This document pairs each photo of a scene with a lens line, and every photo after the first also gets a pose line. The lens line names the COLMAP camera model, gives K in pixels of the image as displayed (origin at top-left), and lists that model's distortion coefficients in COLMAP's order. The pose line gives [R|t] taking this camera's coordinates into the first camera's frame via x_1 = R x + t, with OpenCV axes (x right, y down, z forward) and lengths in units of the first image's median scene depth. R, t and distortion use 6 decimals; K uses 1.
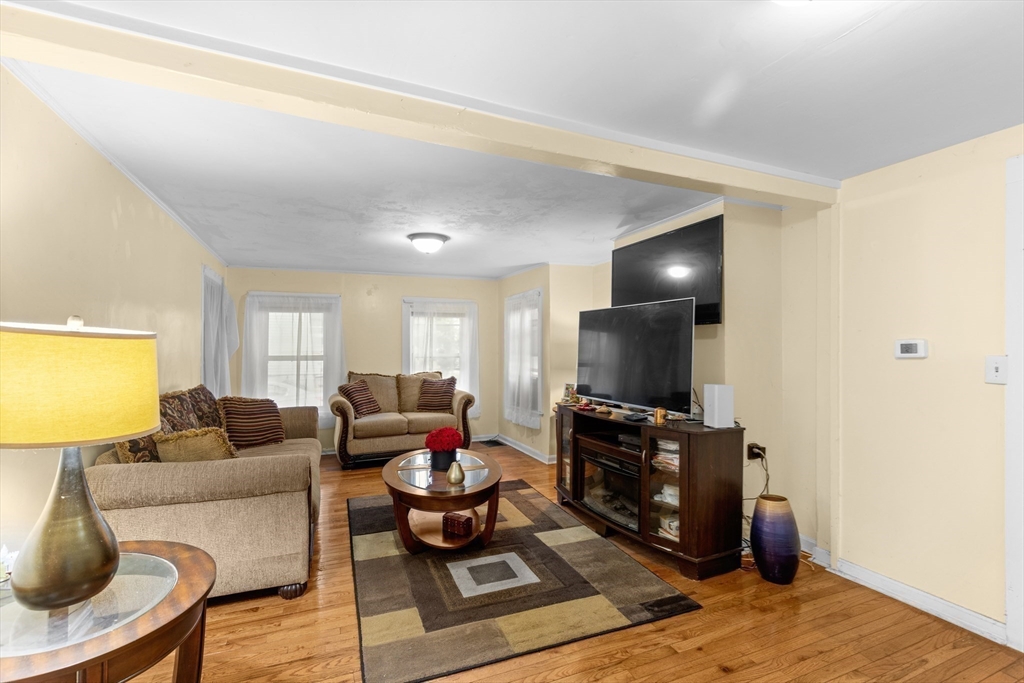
lens RADIAL K [[470.6, 0, 515.8], [0, 470.6, 343.2], [0, 0, 1]] dist [0.002812, -0.000436]
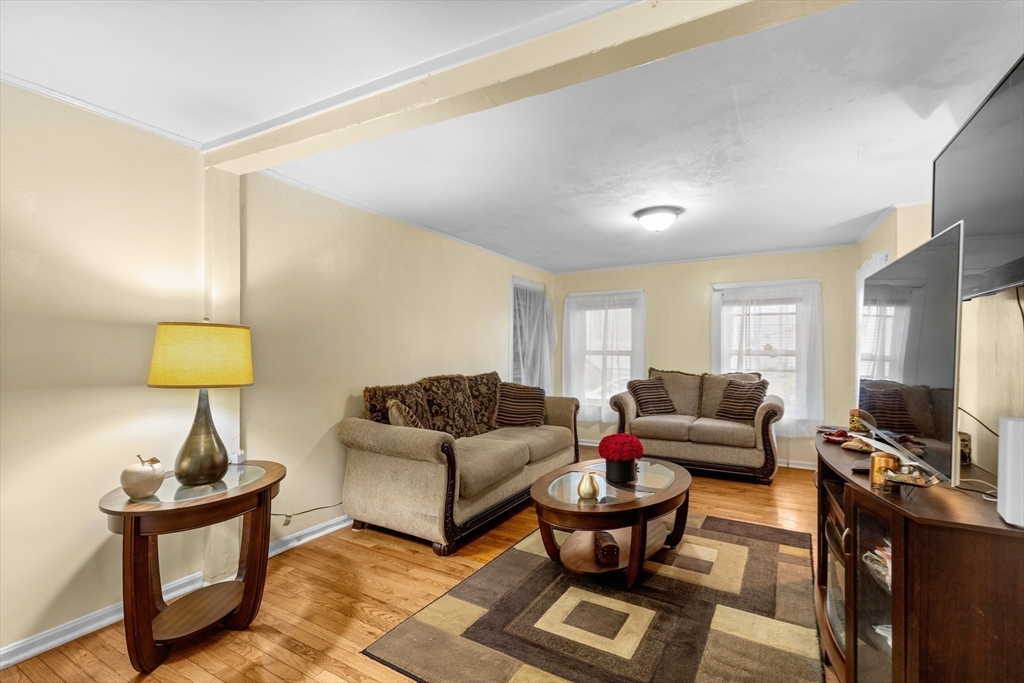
lens RADIAL K [[470.6, 0, 513.1], [0, 470.6, 340.0], [0, 0, 1]] dist [0.002812, -0.000436]
pose [[0.596439, -0.008958, -0.802608, 0.280686], [0.004675, 0.999960, -0.007686, 0.010935], [0.802645, 0.000832, 0.596457, 0.225454]]
